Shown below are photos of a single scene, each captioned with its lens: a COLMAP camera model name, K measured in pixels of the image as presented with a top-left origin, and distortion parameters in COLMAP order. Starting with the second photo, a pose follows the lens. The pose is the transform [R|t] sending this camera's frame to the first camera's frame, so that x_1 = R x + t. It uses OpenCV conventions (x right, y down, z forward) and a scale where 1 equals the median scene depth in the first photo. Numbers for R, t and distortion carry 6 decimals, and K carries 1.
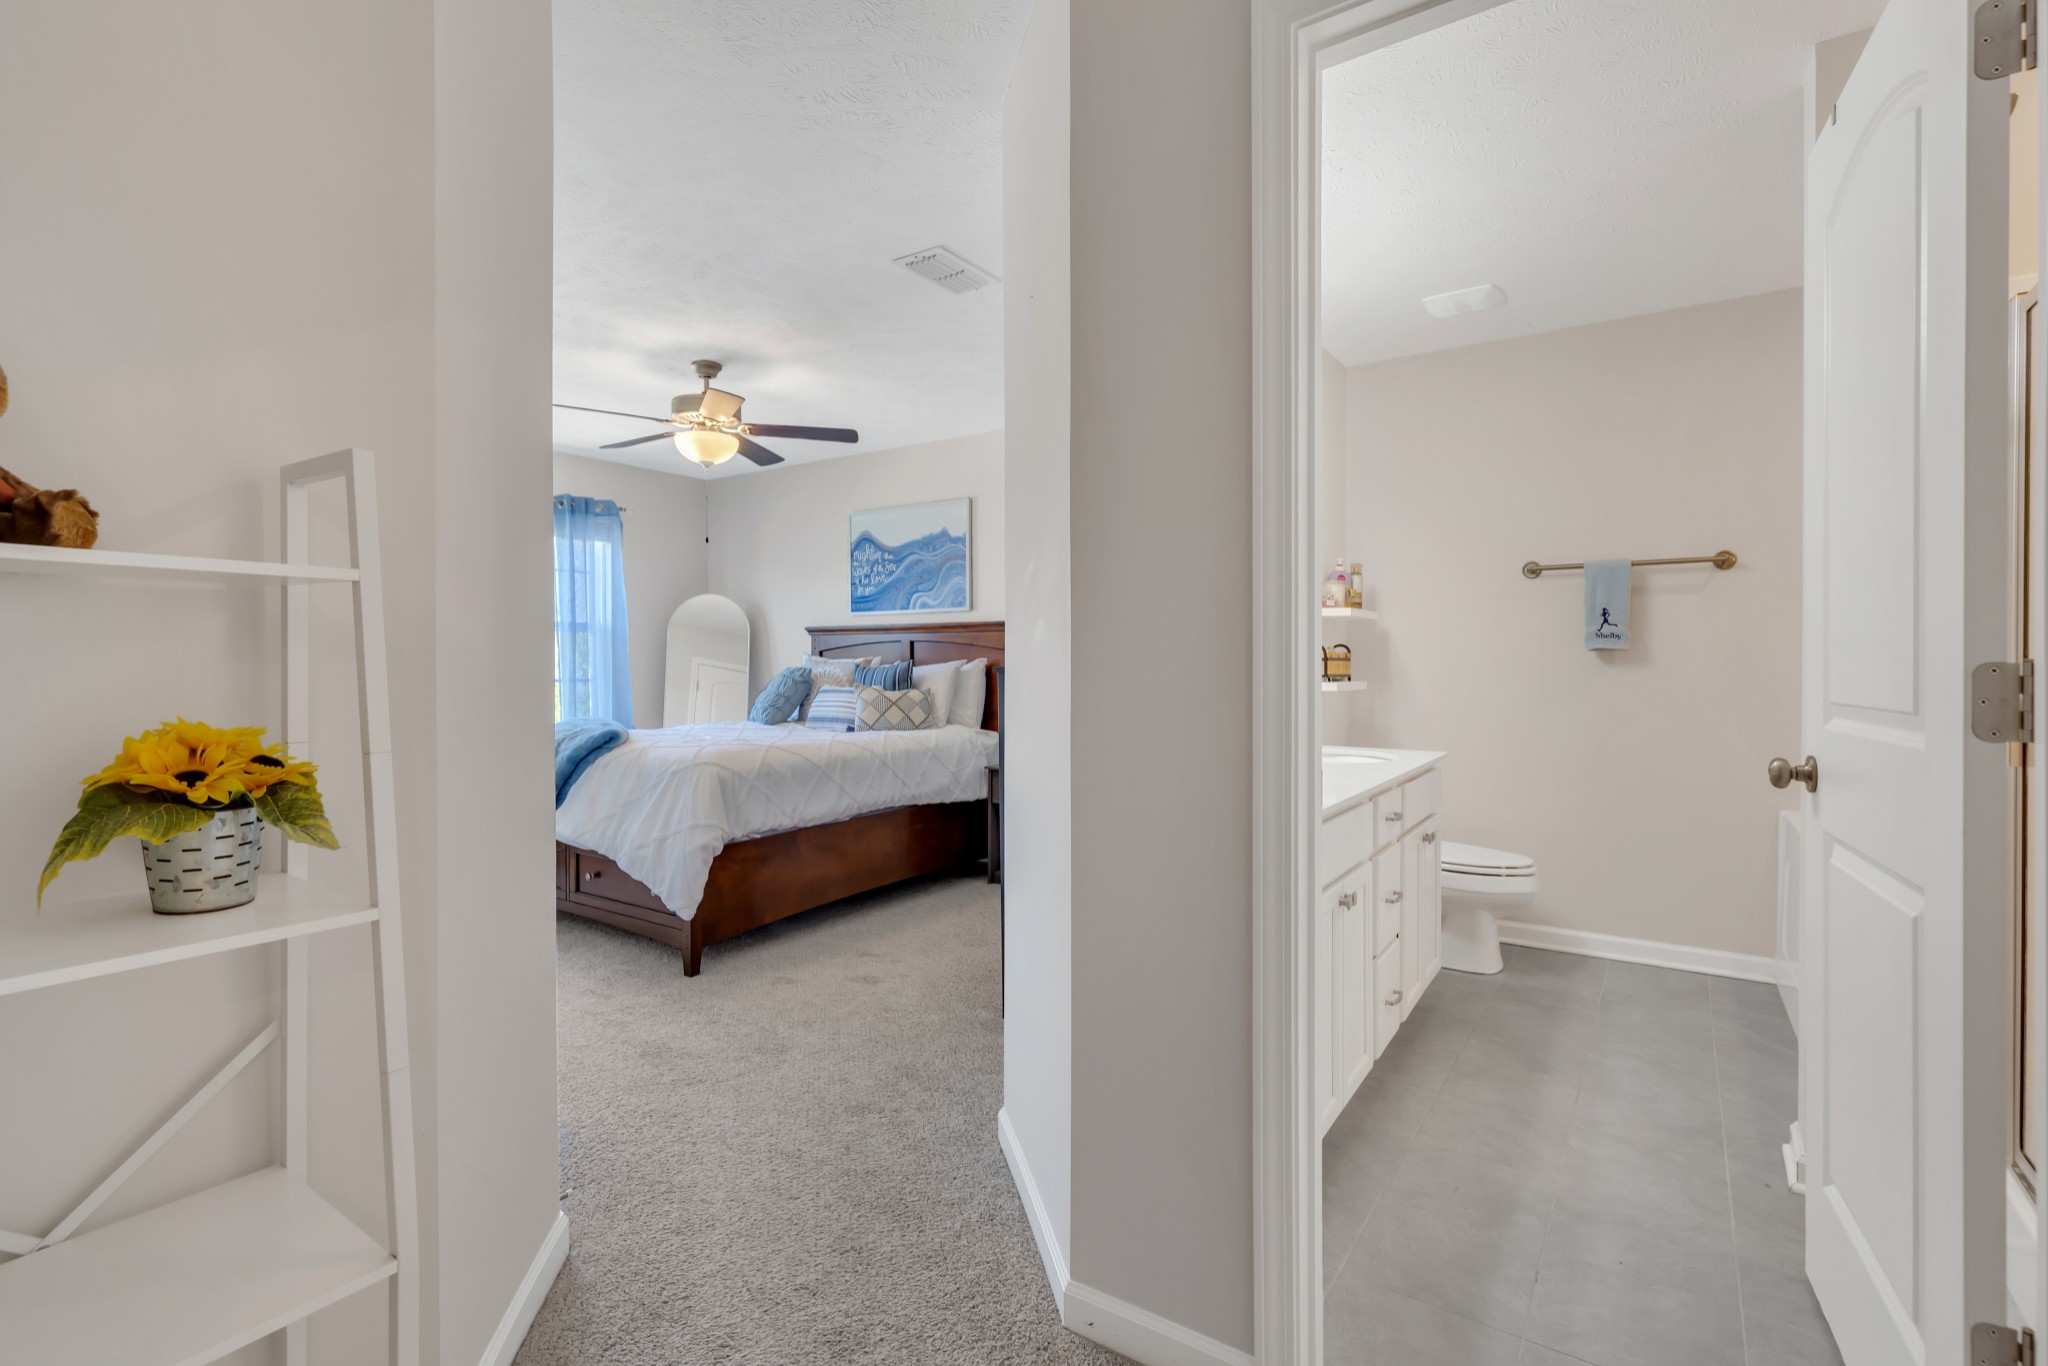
lens RADIAL K [[941.3, 0, 993.3], [0, 941.3, 674.1], [0, 0, 1]] dist [0.007745, -0.000199]
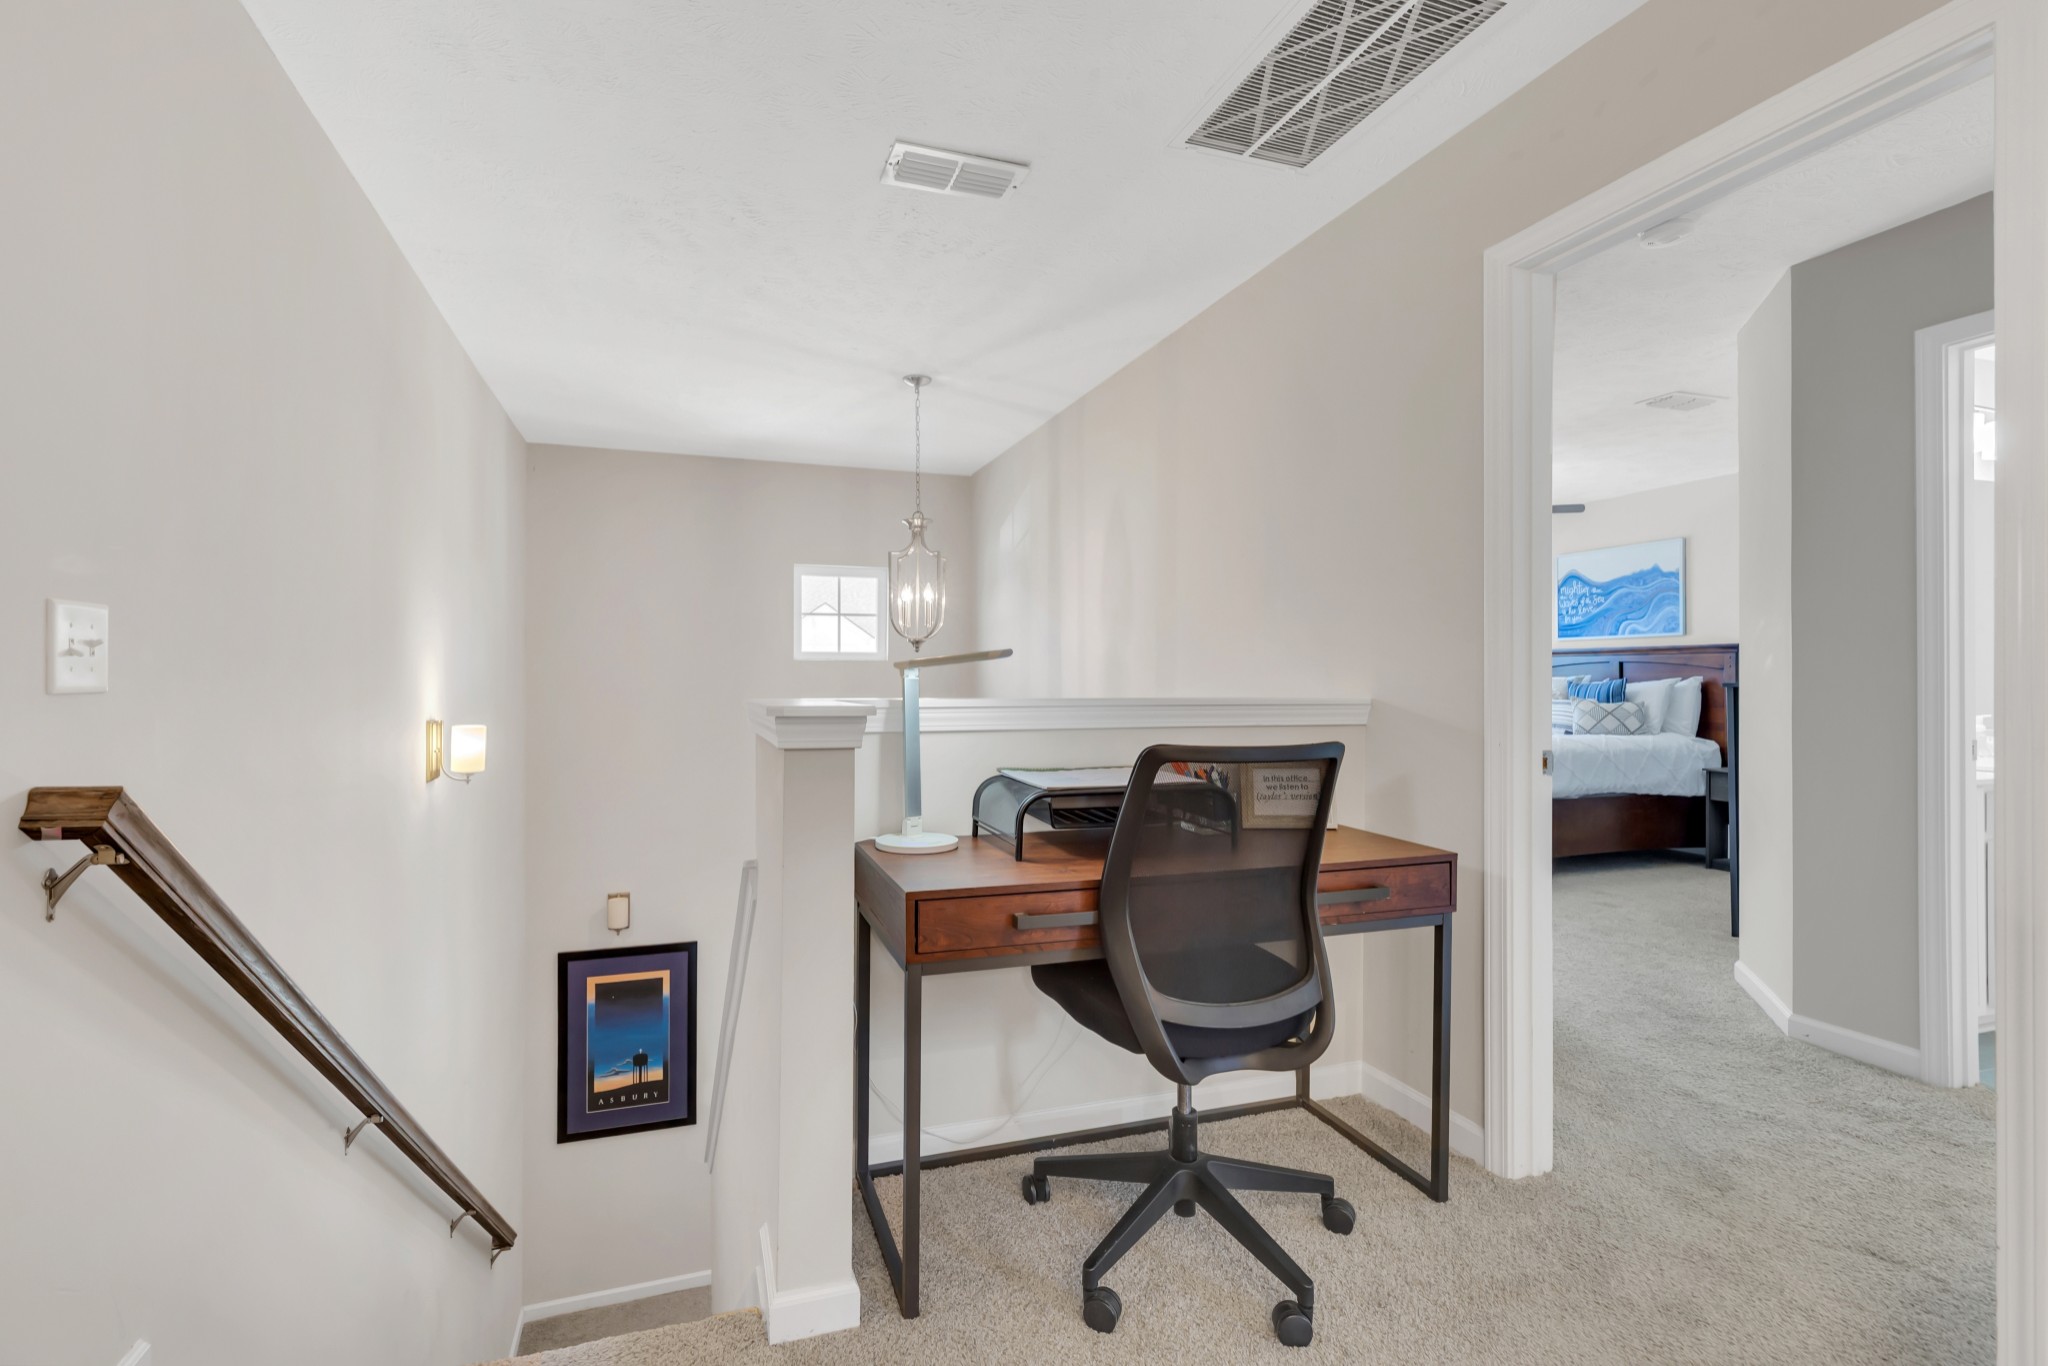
lens RADIAL K [[941.3, 0, 1004.1], [0, 941.3, 675.8], [0, 0, 1]] dist [0.007745, -0.000199]
pose [[0.813761, 0.000967, -0.581199, -0.031732], [-0.011221, 0.999838, -0.014049, 0.008425], [0.581091, 0.017954, 0.813640, -0.458142]]
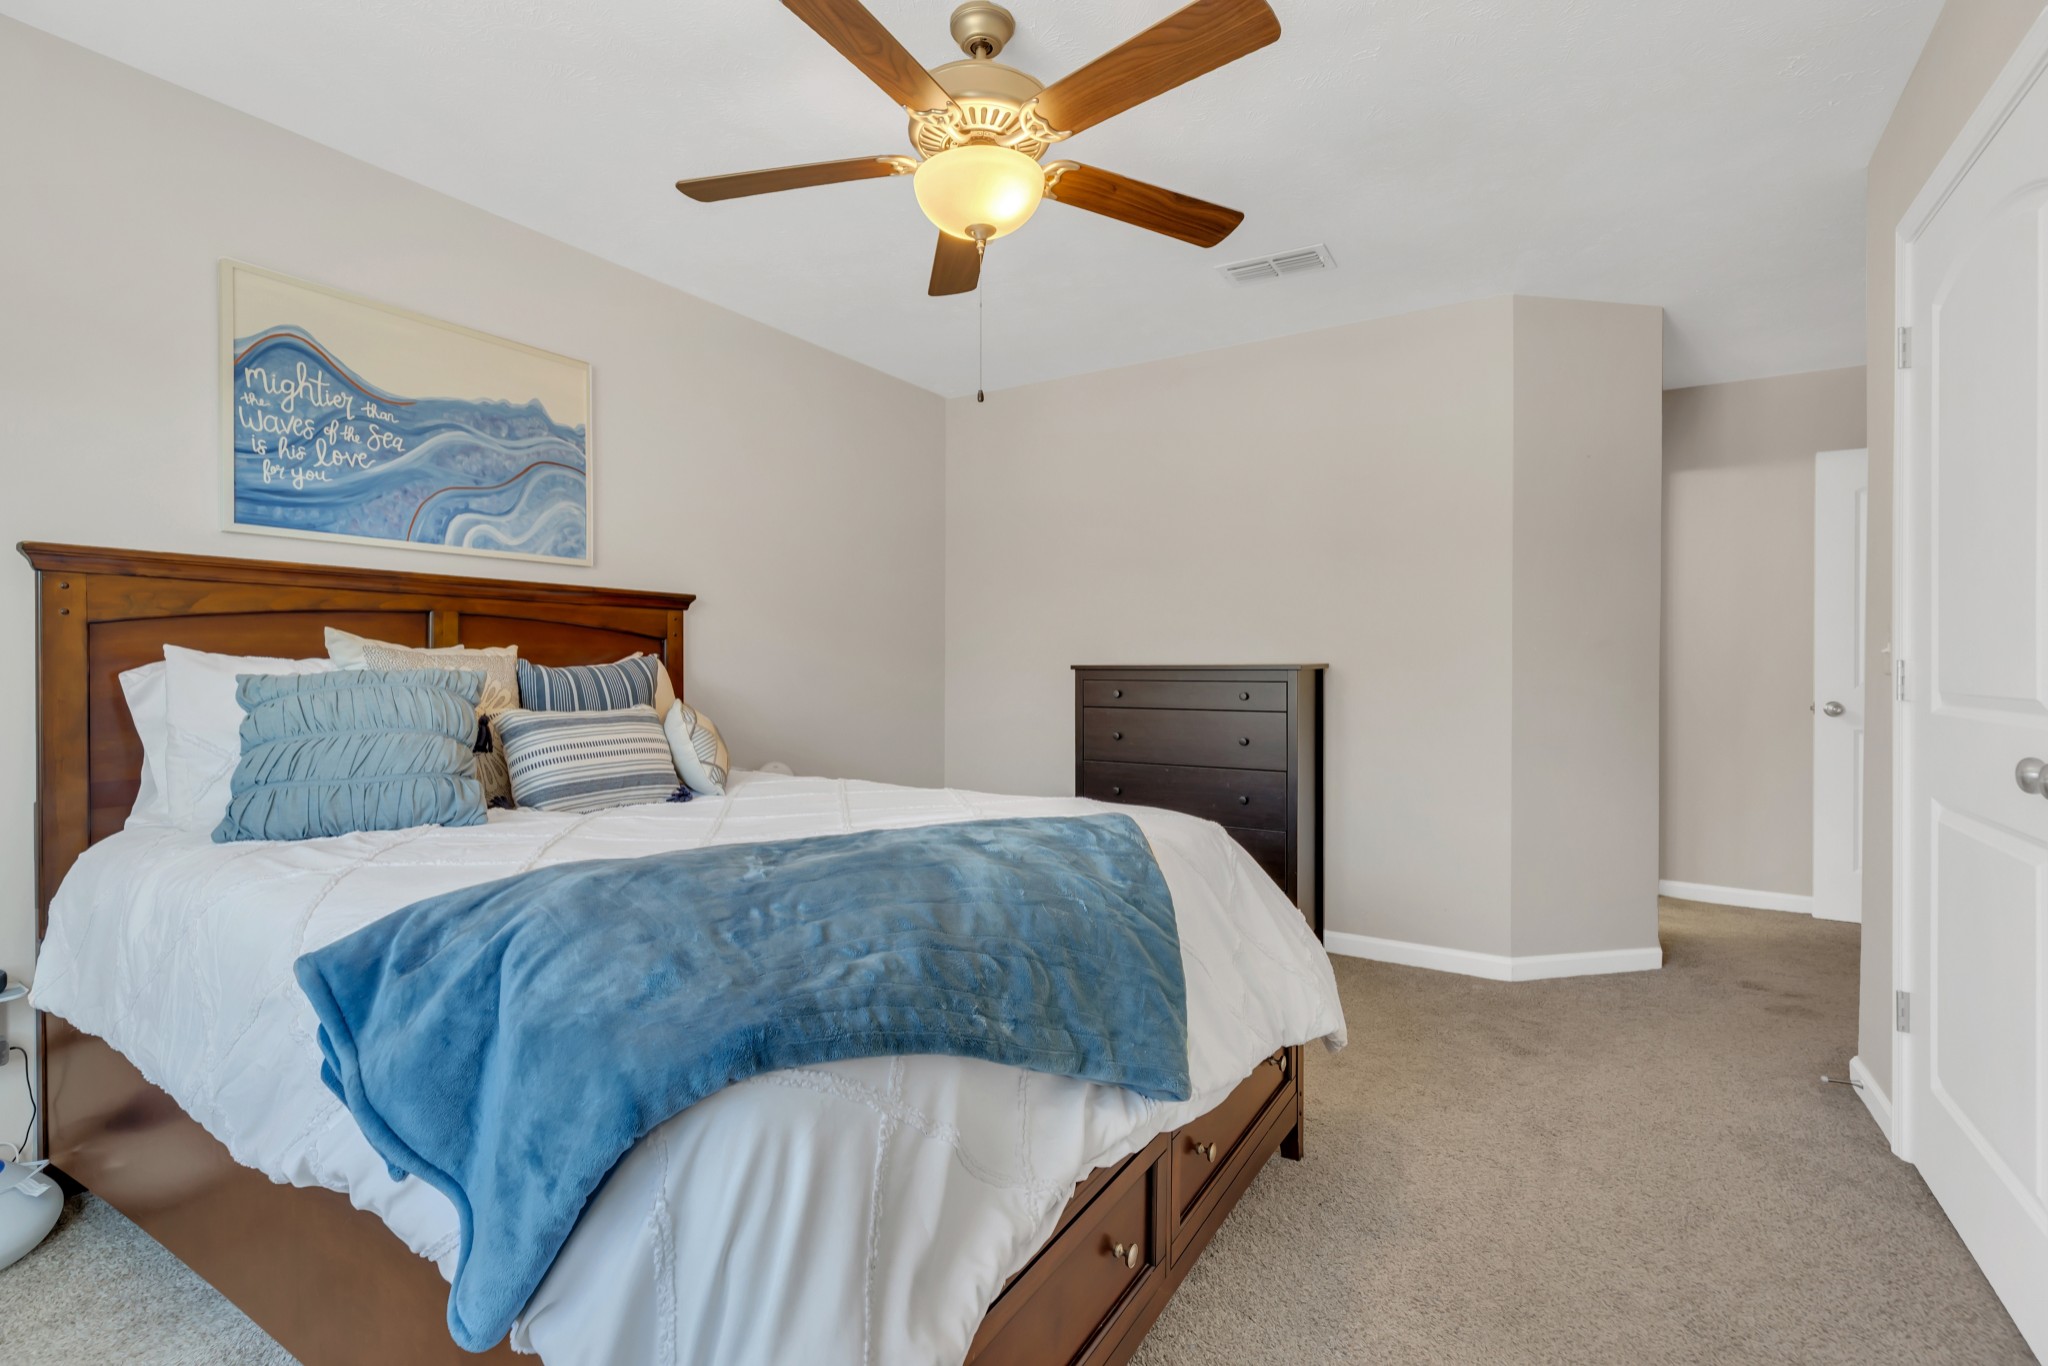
lens RADIAL K [[941.3, 0, 1022.7], [0, 941.3, 669.8], [0, 0, 1]] dist [0.007745, -0.000199]
pose [[-0.066633, -0.009033, 0.997737, -0.655147], [0.008041, 0.999922, 0.009590, -0.009936], [-0.997745, 0.008662, -0.066556, 0.847126]]
